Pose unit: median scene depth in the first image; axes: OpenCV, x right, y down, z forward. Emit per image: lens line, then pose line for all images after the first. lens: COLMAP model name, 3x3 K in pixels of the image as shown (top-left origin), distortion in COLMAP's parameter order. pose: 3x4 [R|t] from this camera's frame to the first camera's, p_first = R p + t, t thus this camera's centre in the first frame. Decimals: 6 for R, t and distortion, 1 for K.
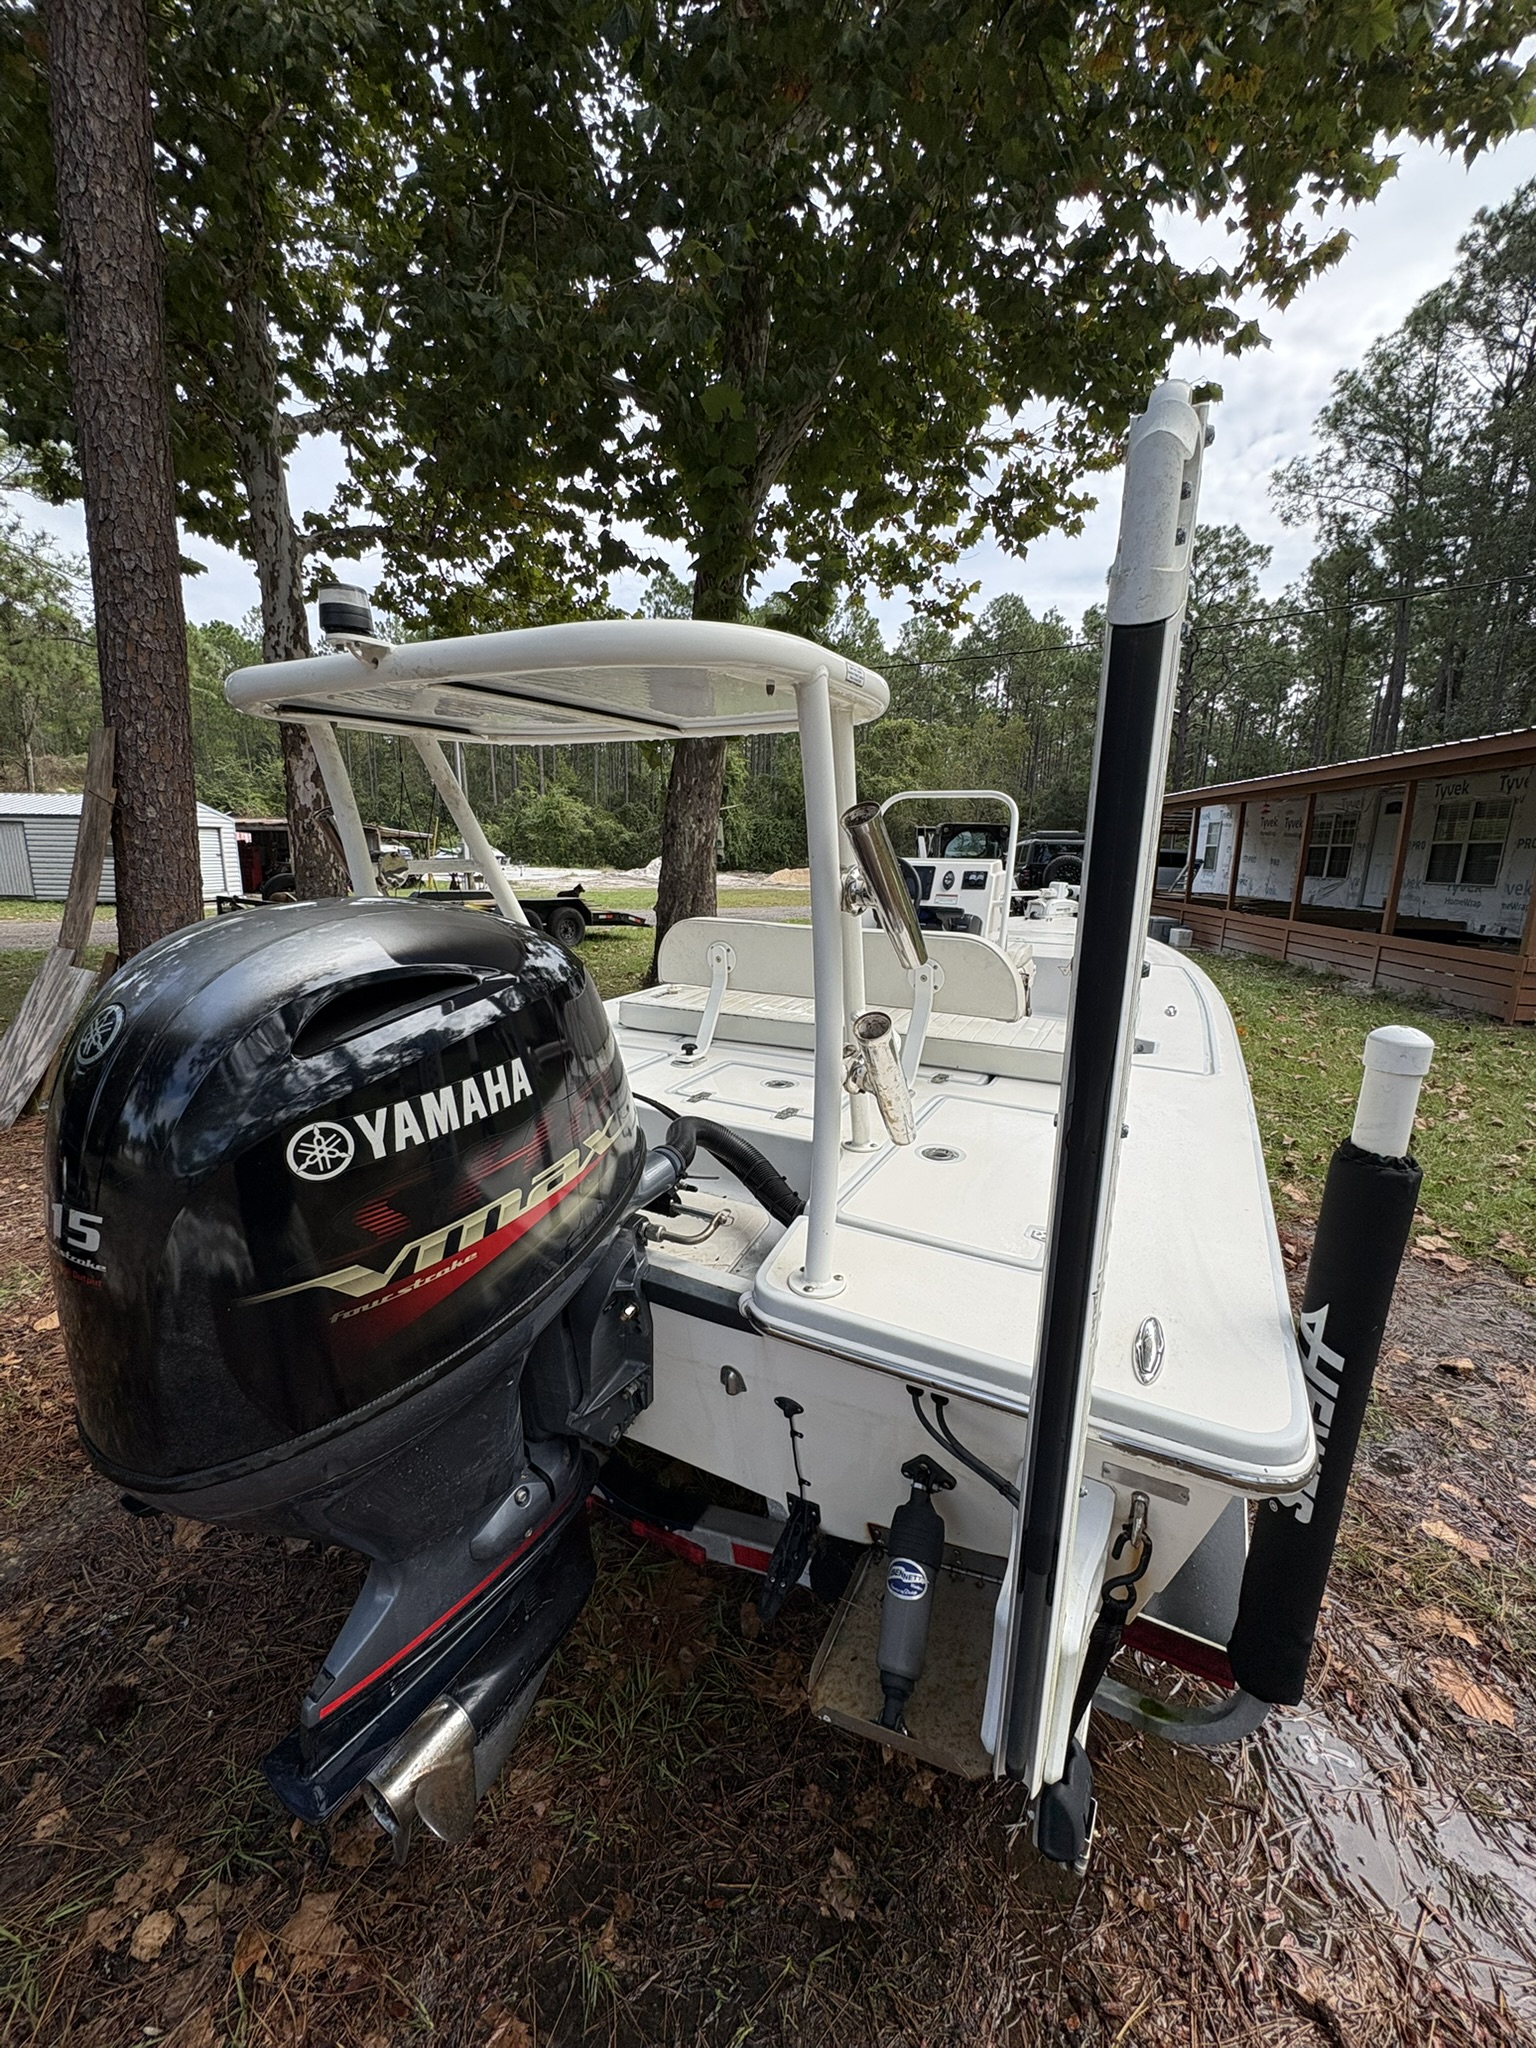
lens RADIAL K [[812.1, 0, 768.3], [0, 812.1, 1024.0], [0, 0, 1]] dist [0.000266, 0.000017]
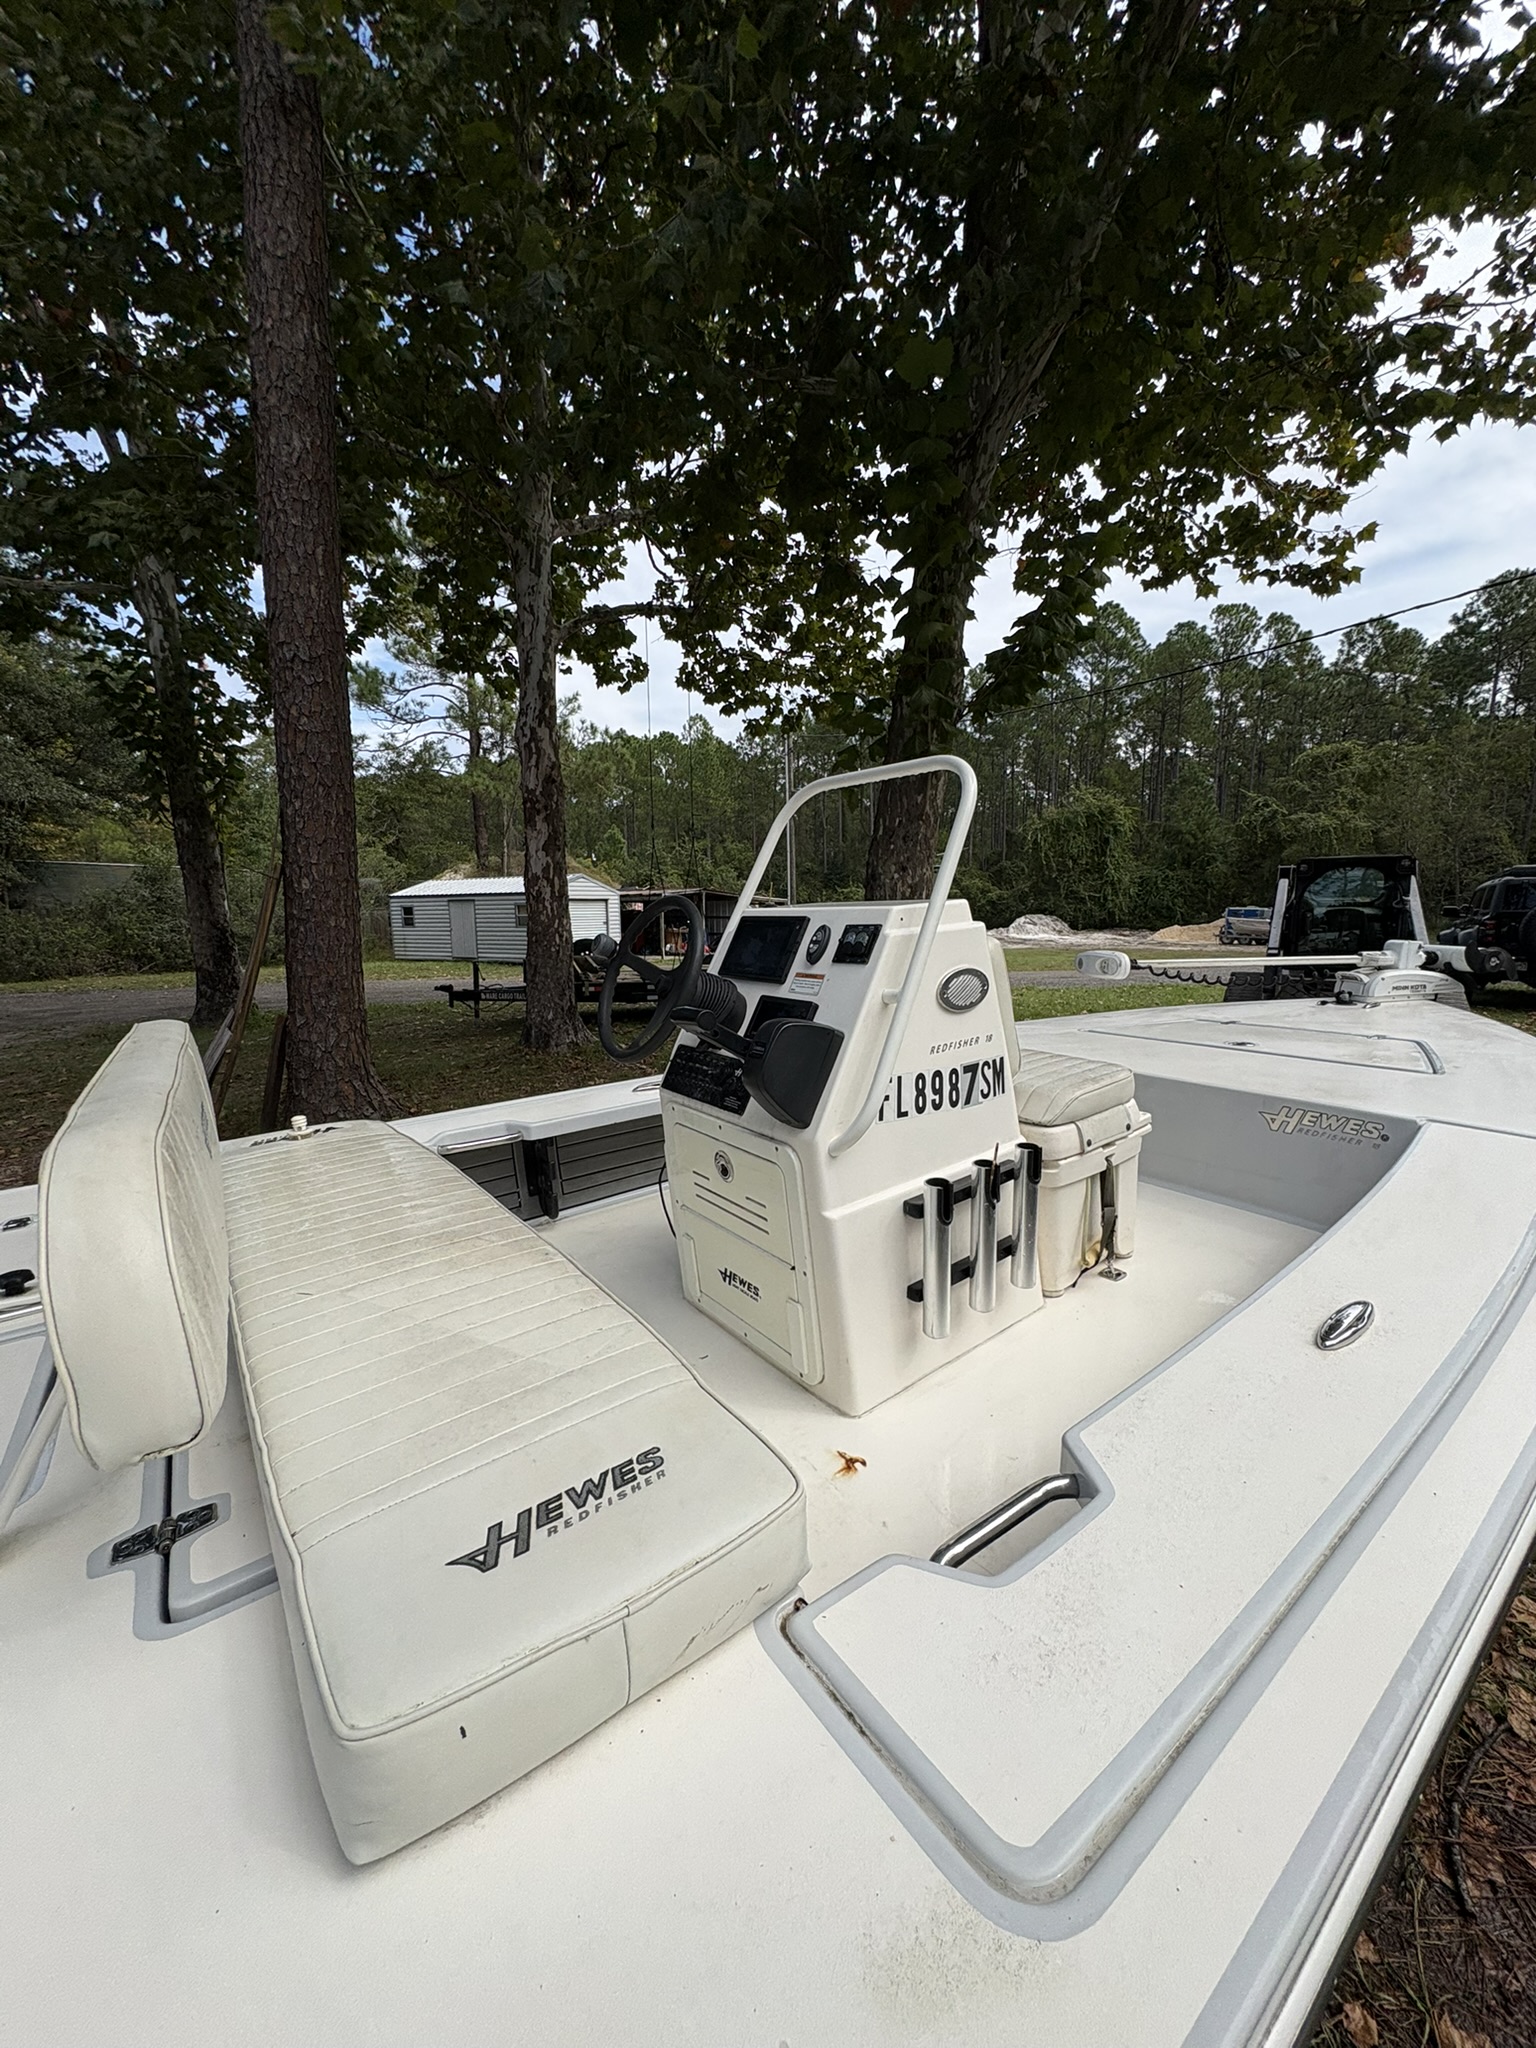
lens RADIAL K [[813.7, 0, 767.0], [0, 813.7, 1022.5], [0, 0, 1]] dist [0.000025, -0.000219]
pose [[0.894279, 0.034984, -0.446141, 0.128747], [-0.068246, 0.995940, -0.058702, -0.031453], [0.442276, 0.082944, 0.893036, 0.175135]]
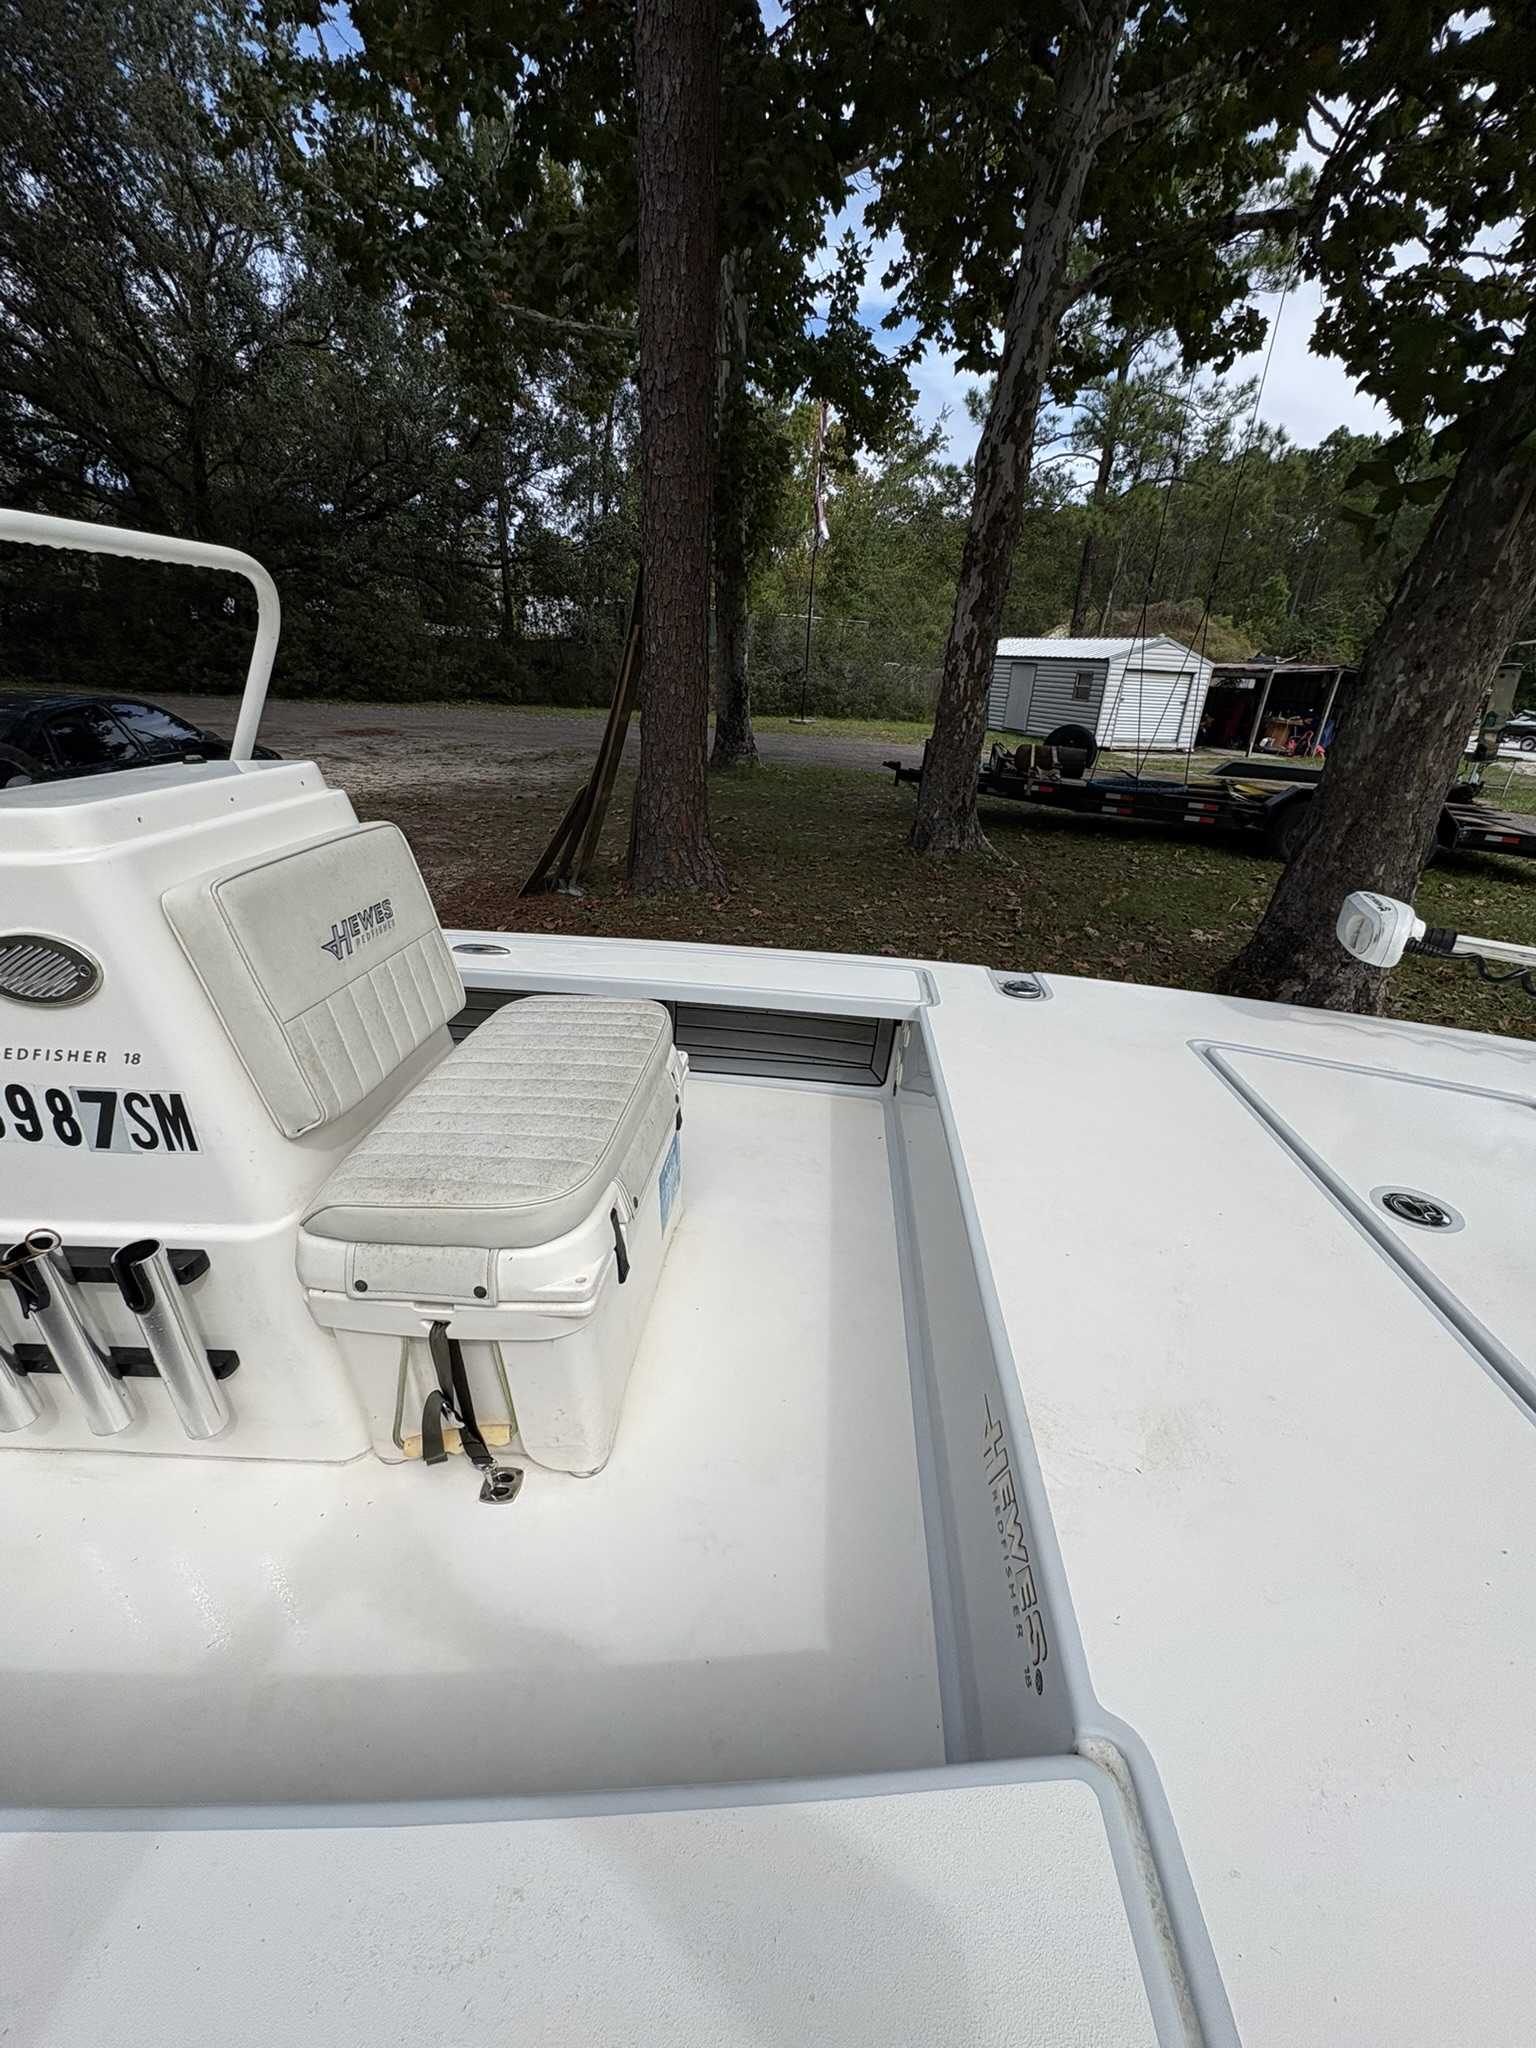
lens RADIAL K [[813.7, 0, 767.0], [0, 813.7, 1022.5], [0, 0, 1]] dist [0.000025, -0.000219]
pose [[0.392577, 0.380058, -0.837520, 0.198397], [-0.236318, 0.921735, 0.307503, -0.088273], [0.888840, 0.077203, 0.451667, 0.354483]]
